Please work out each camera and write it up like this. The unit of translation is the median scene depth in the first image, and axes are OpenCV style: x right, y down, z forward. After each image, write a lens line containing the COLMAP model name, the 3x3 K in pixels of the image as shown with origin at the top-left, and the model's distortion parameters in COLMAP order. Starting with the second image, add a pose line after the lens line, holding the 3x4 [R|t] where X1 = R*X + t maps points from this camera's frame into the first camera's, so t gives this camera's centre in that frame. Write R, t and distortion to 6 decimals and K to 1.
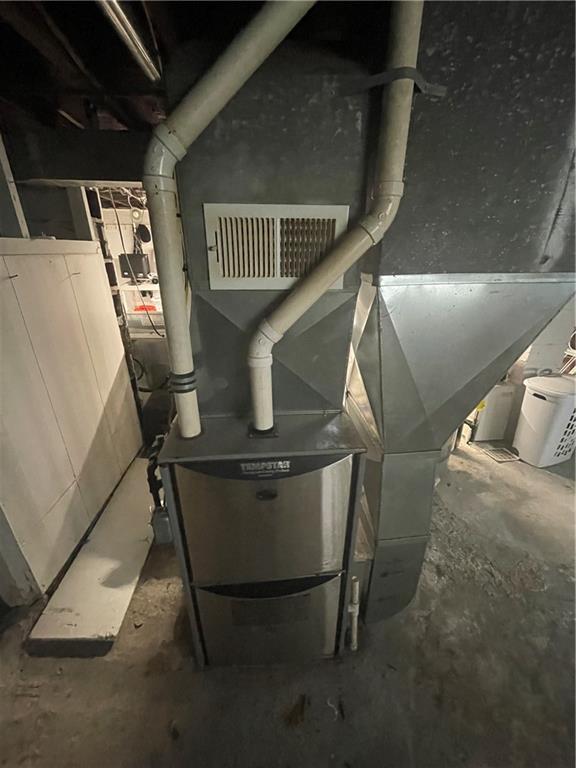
lens RADIAL K [[312.4, 0, 288.7], [0, 312.4, 385.4], [0, 0, 1]] dist [-0.001451, -0.000108]
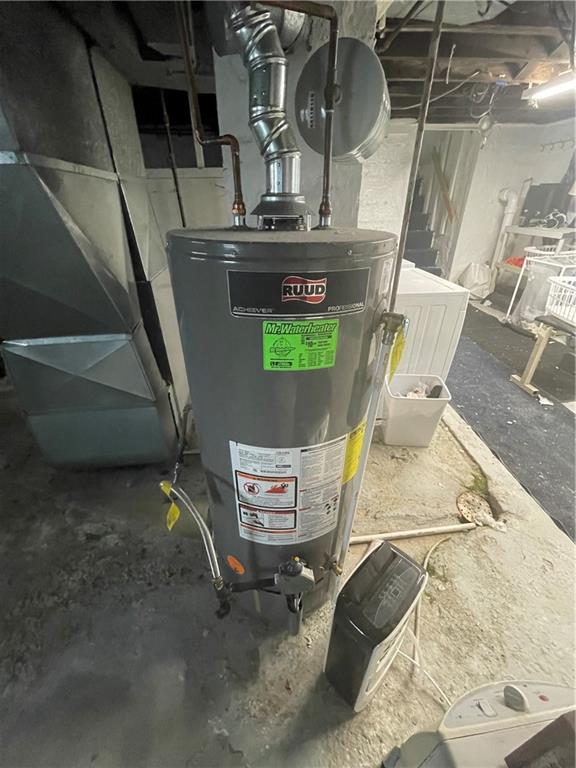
lens RADIAL K [[312.4, 0, 286.9], [0, 312.4, 383.5], [0, 0, 1]] dist [-0.001451, -0.000108]
pose [[0.043489, 0.510190, -0.858961, 1.021164], [-0.375647, 0.805033, 0.459141, -0.388621], [0.925742, 0.302699, 0.226662, 1.135043]]
